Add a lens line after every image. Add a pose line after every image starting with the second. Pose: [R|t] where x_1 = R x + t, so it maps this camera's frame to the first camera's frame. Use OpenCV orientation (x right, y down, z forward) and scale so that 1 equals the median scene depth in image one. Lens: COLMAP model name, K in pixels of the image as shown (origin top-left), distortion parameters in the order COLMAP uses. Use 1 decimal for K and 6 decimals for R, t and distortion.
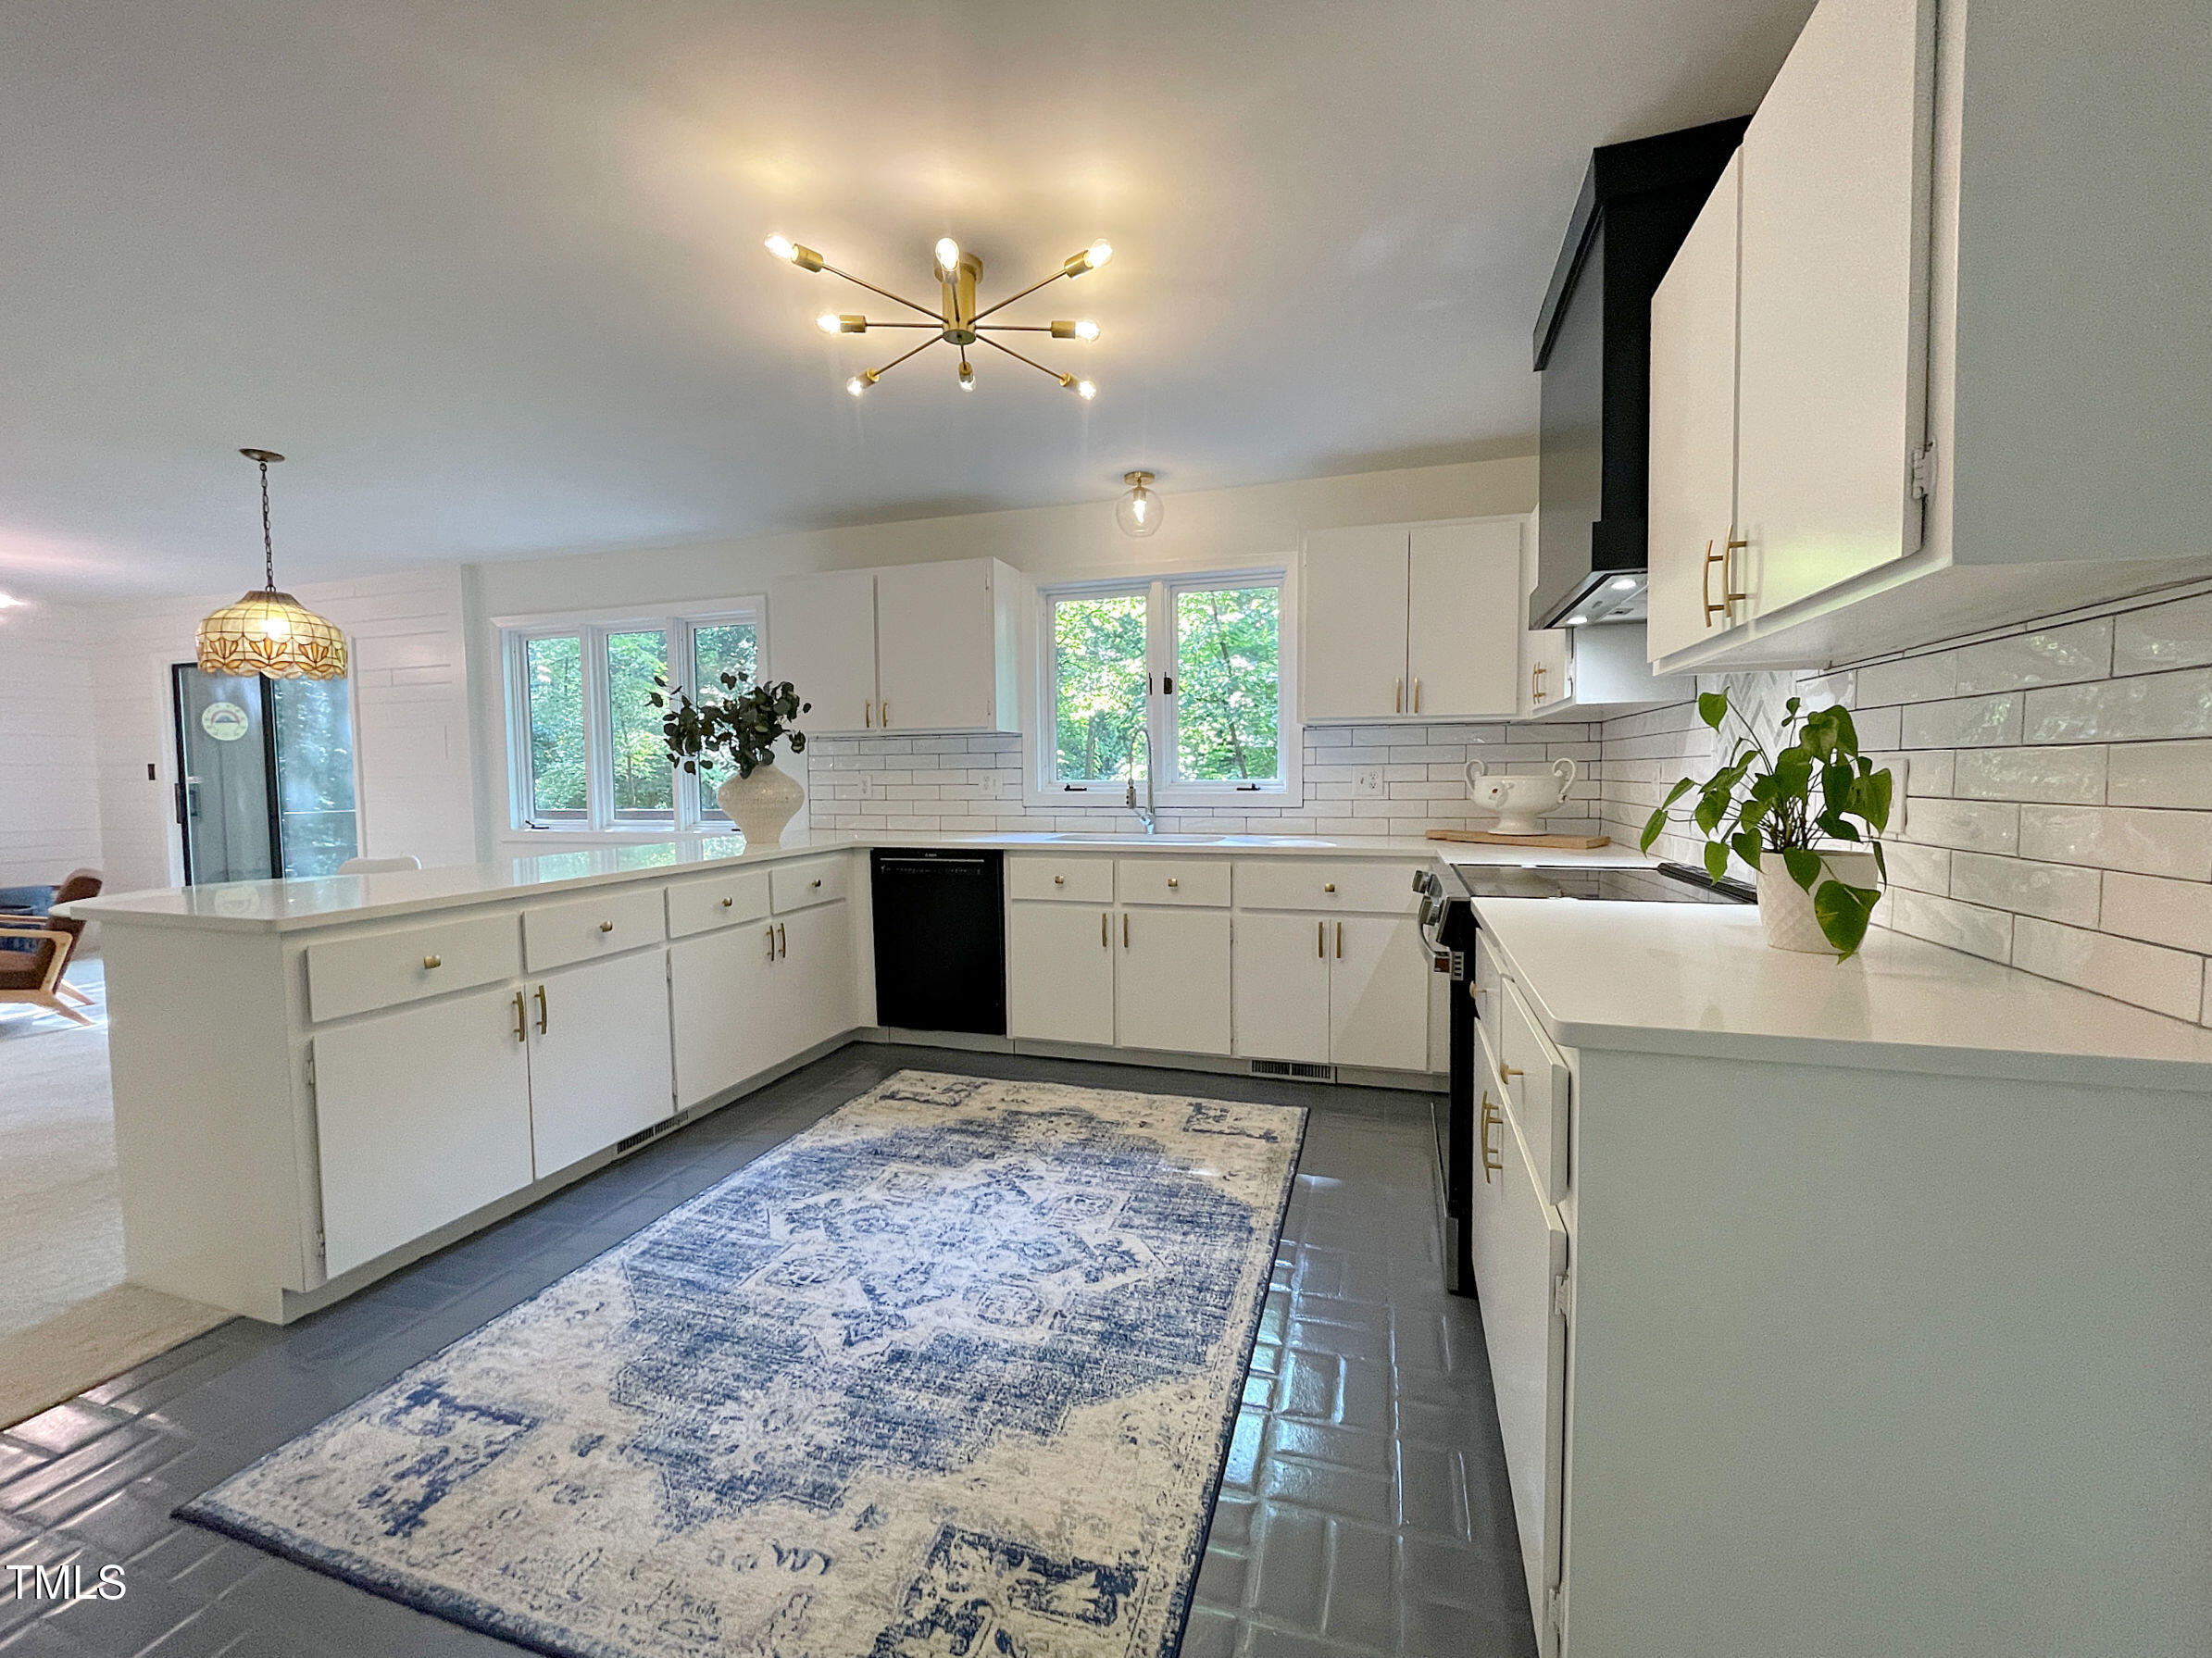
lens RADIAL K [[903.8, 0, 1106.0], [0, 903.8, 829.0], [0, 0, 1]] dist [-0.002642, -0.000268]
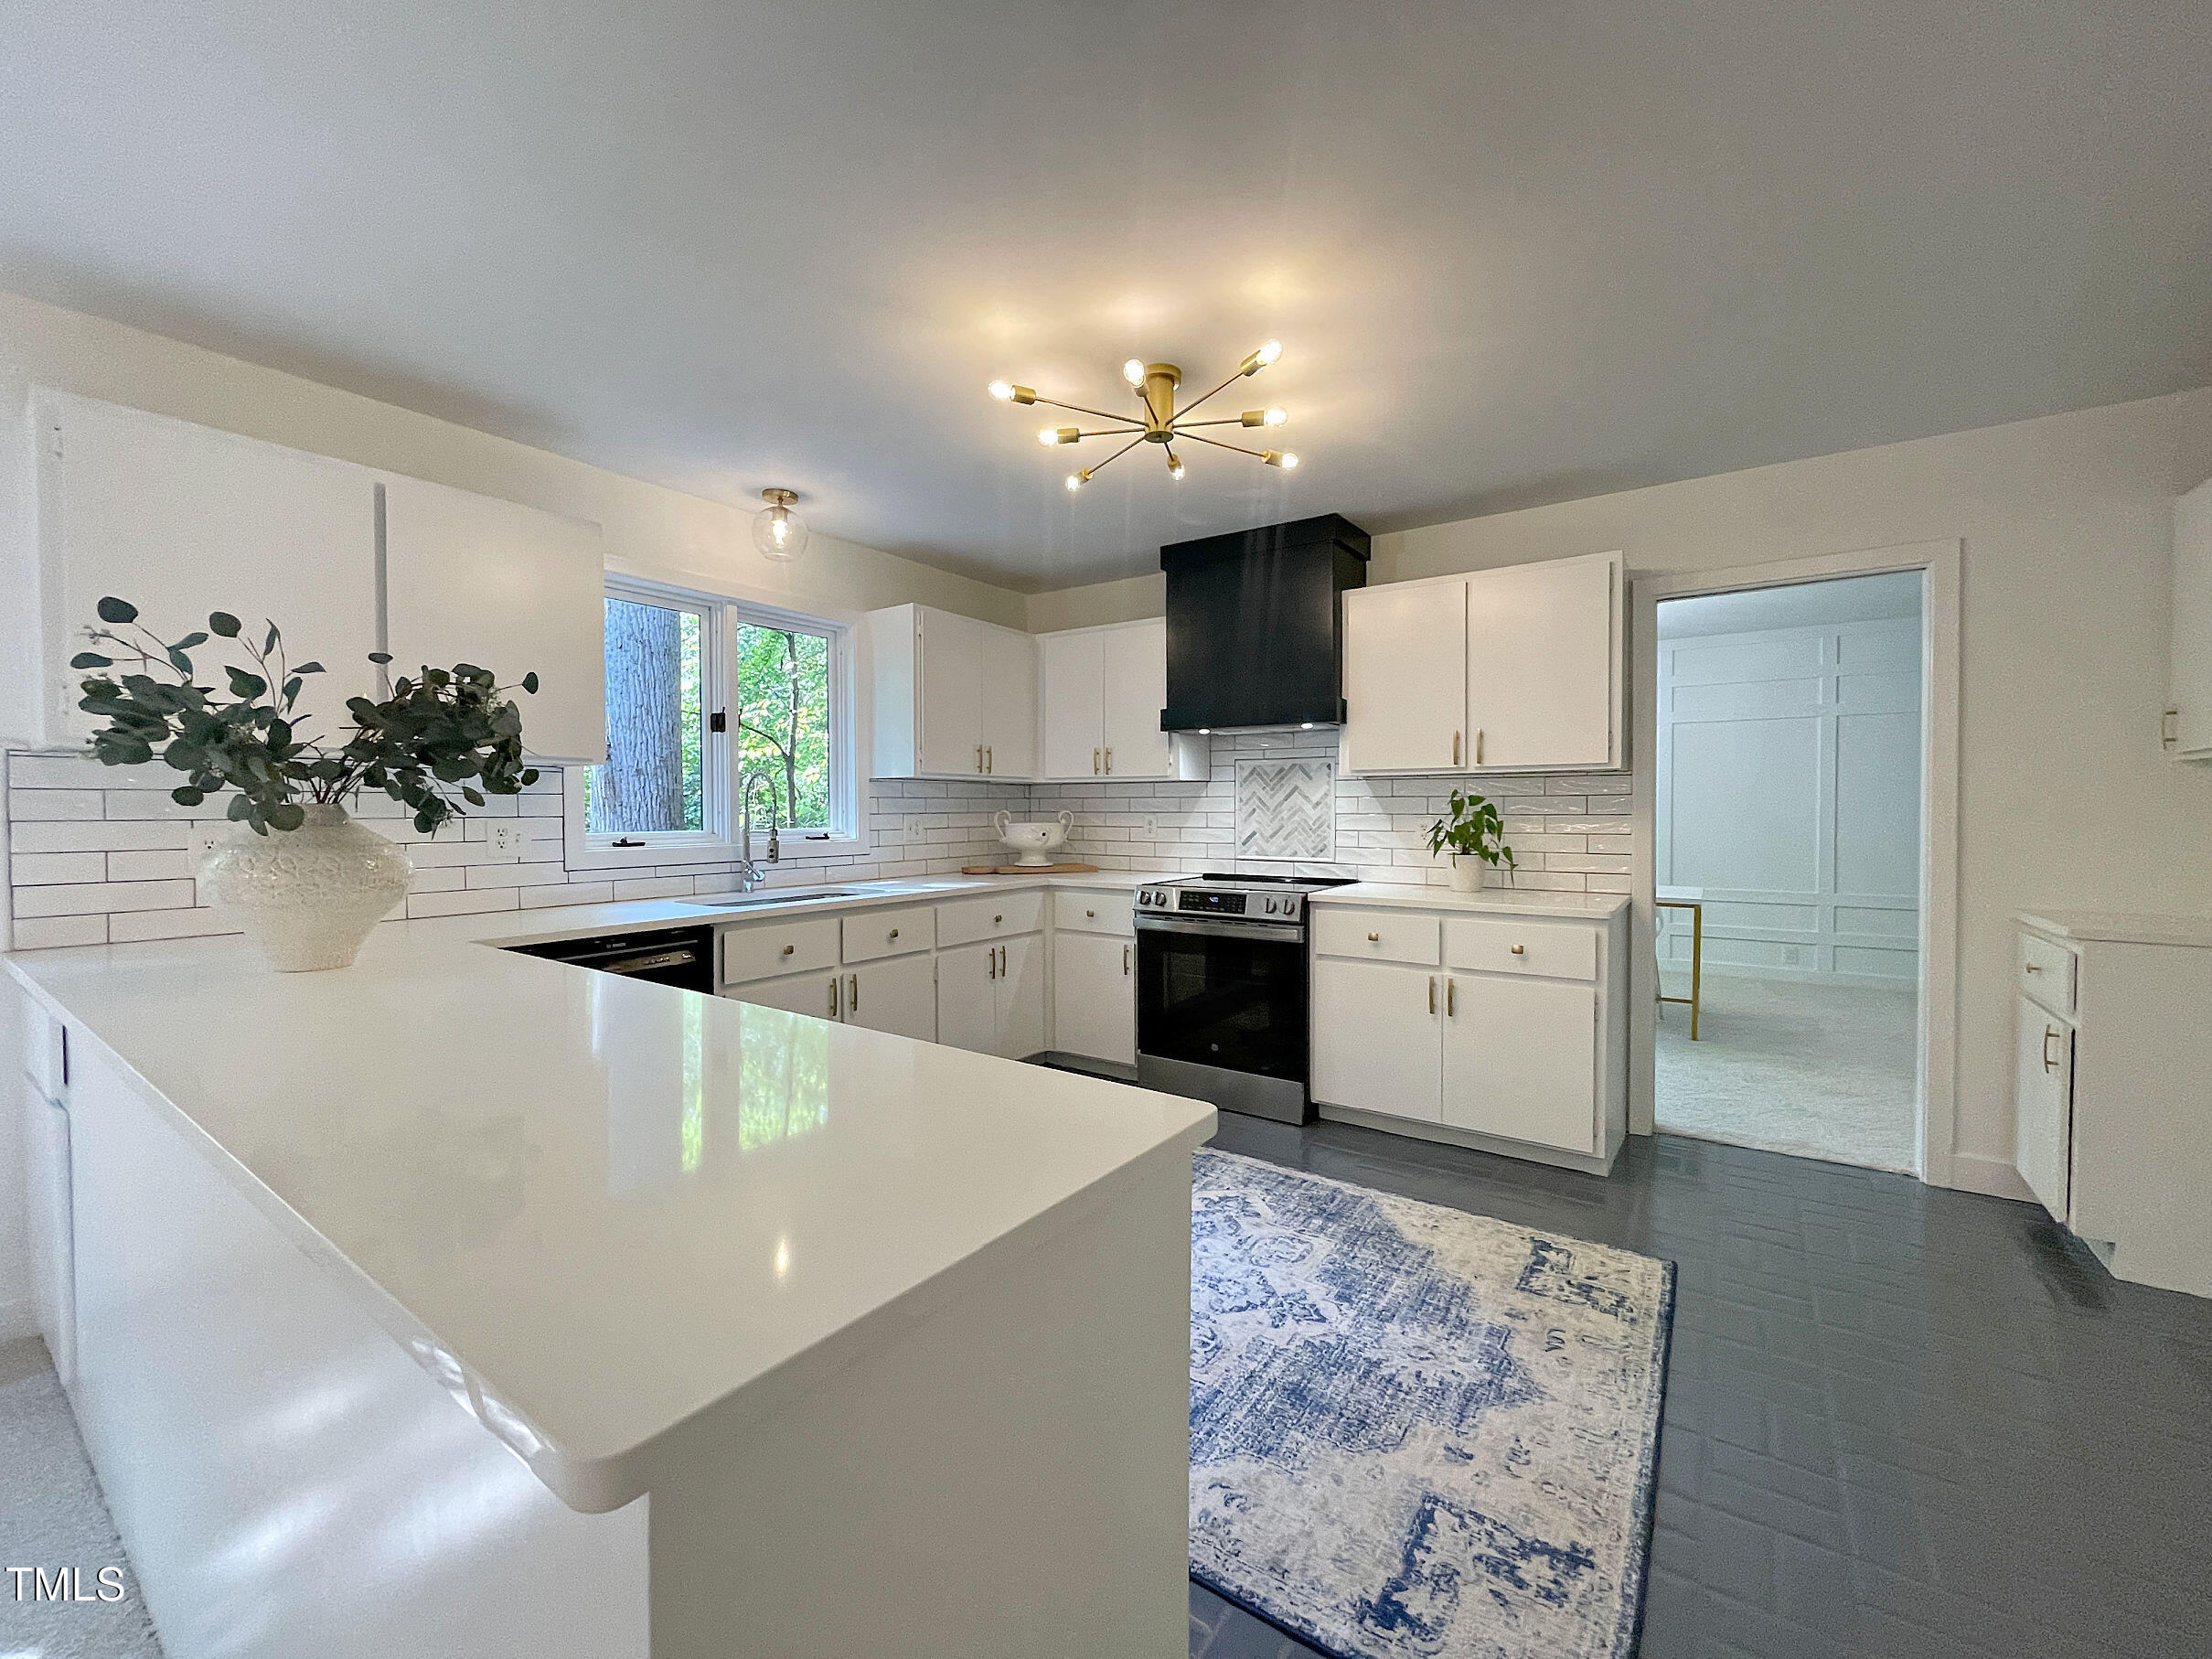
lens RADIAL K [[891.5, 0, 1106.0], [0, 891.5, 829.5], [0, 0, 1]] dist [-0.000526, -0.000357]
pose [[0.302926, -0.015086, 0.952895, -0.932750], [0.056869, 0.998379, -0.002272, -0.046221], [-0.951316, 0.054879, 0.303293, 0.567190]]
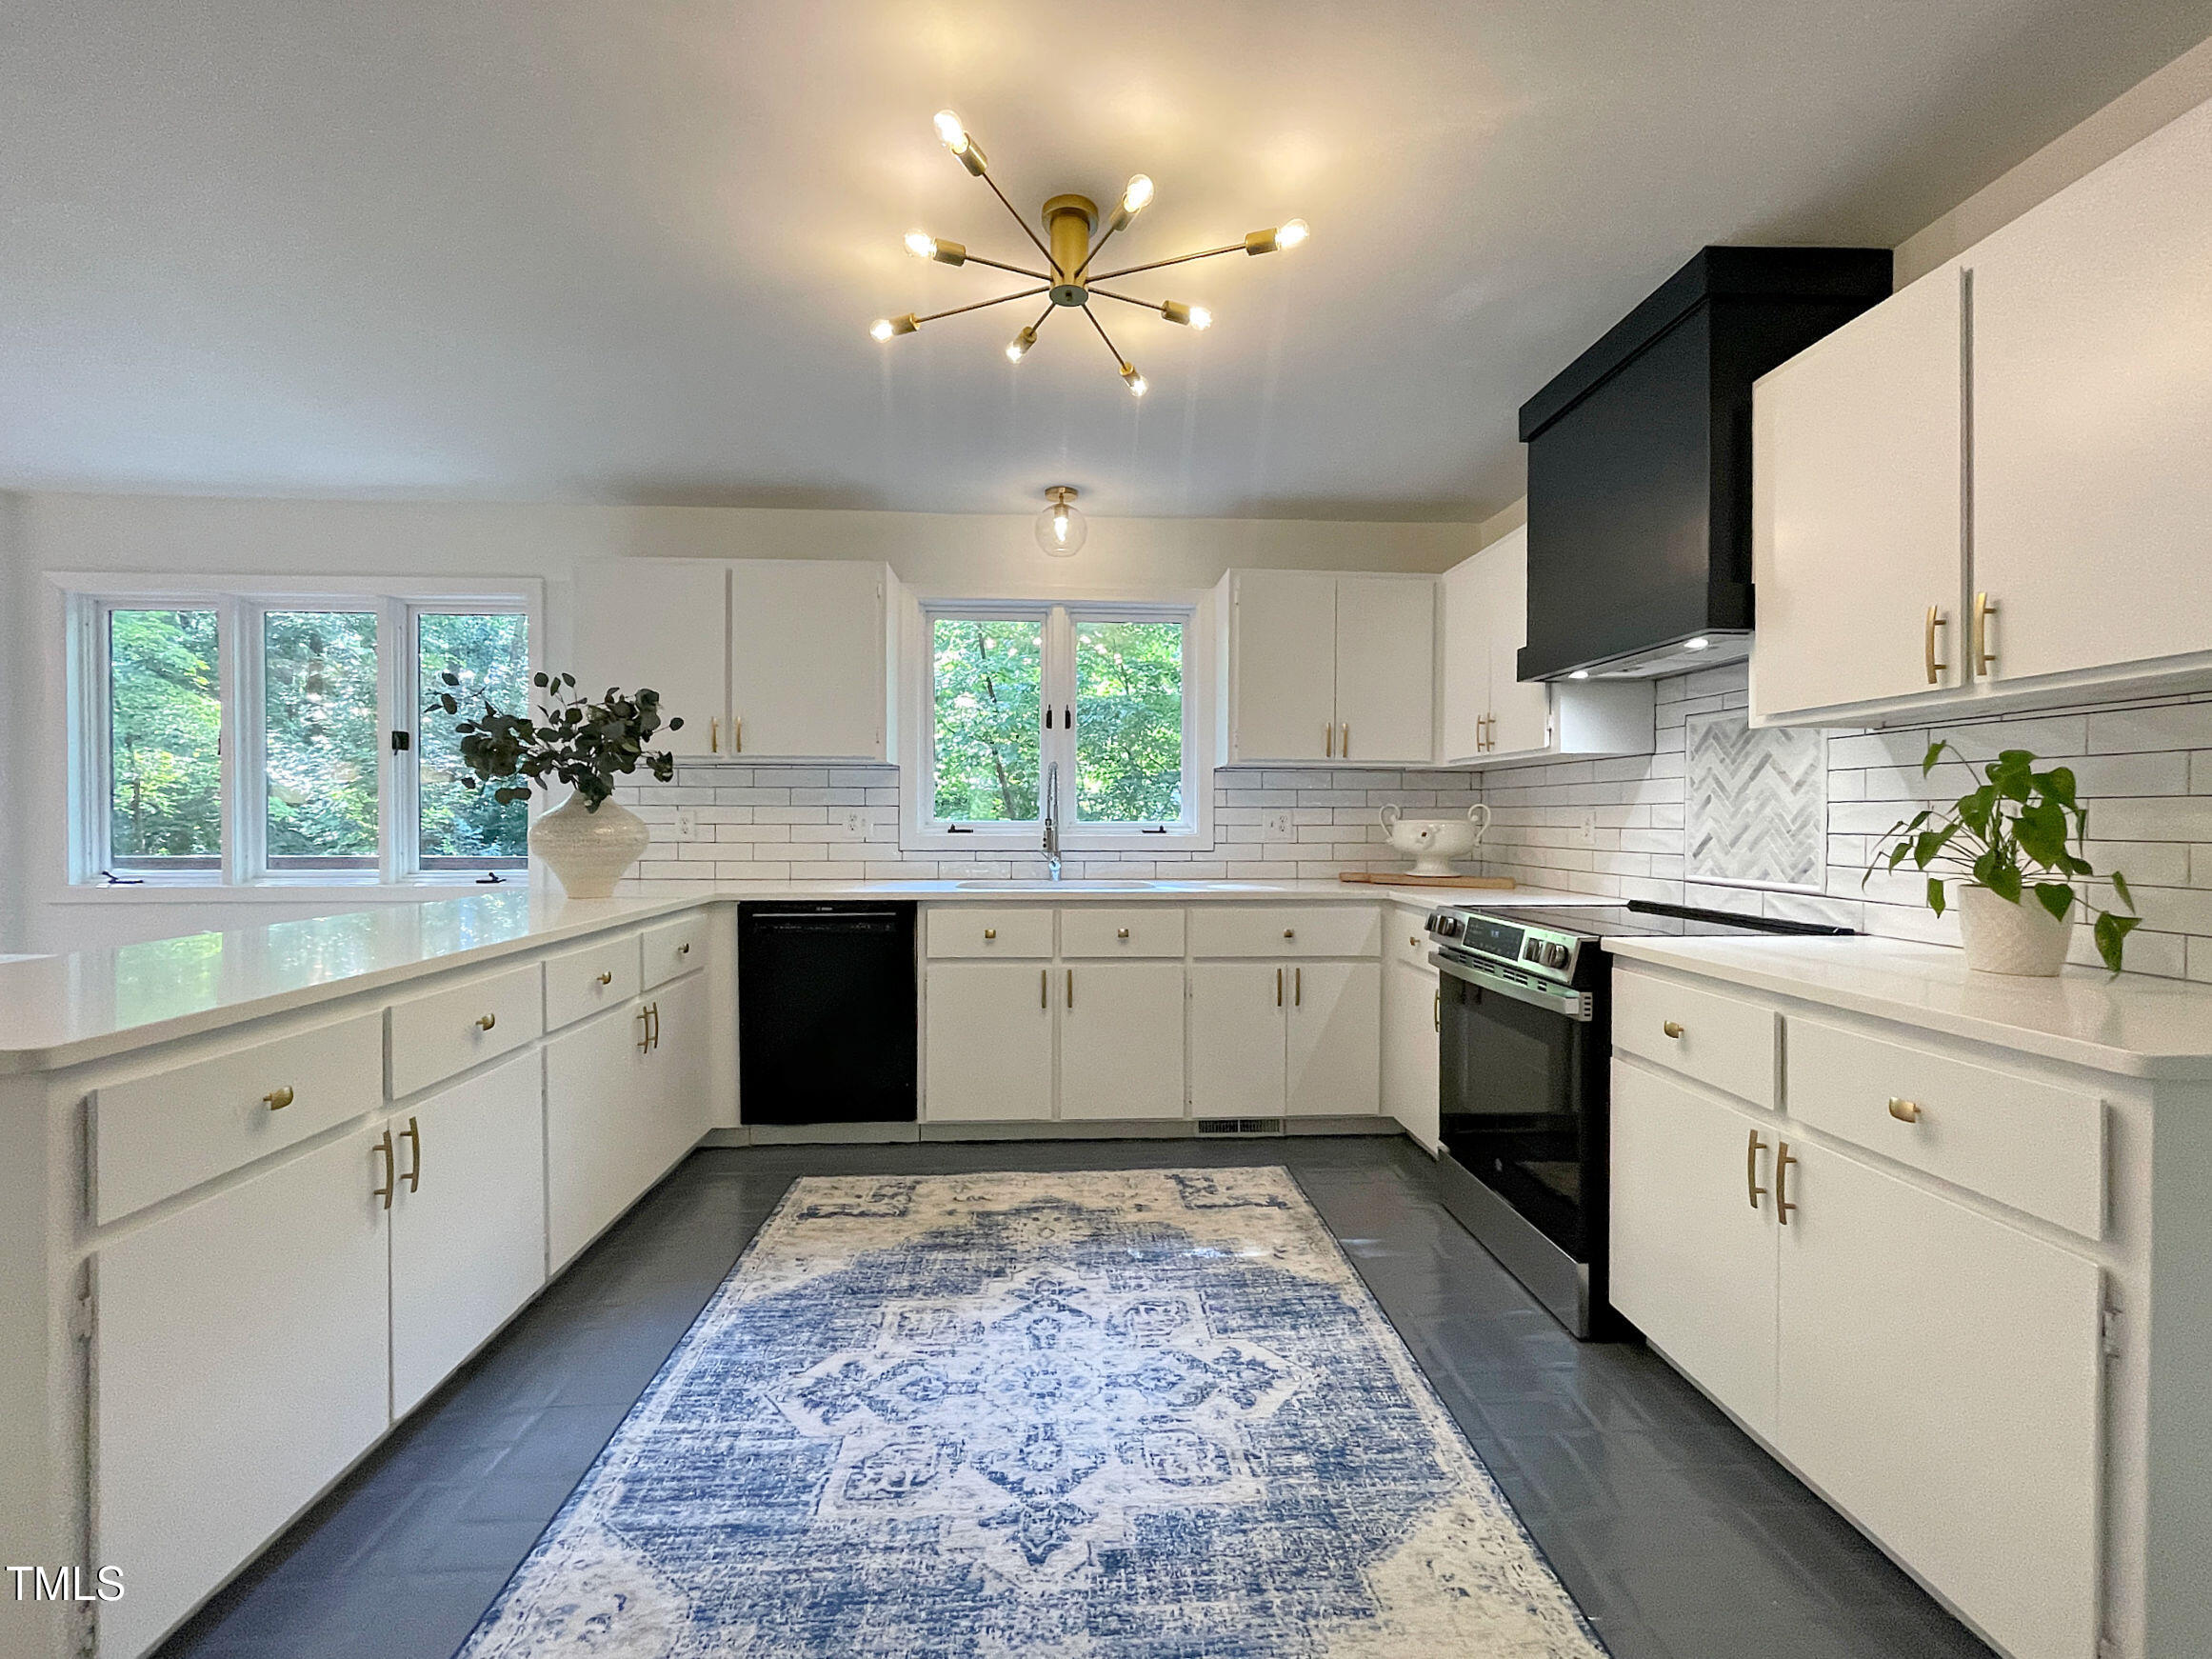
lens RADIAL K [[930.4, 0, 1106.0], [0, 930.4, 829.5], [0, 0, 1]] dist [-0.003783, -0.000108]
pose [[0.935982, 0.007679, 0.351964, -0.325775], [0.009701, 0.998820, -0.047590, -0.000623], [-0.351915, 0.047958, 0.934803, 0.146079]]
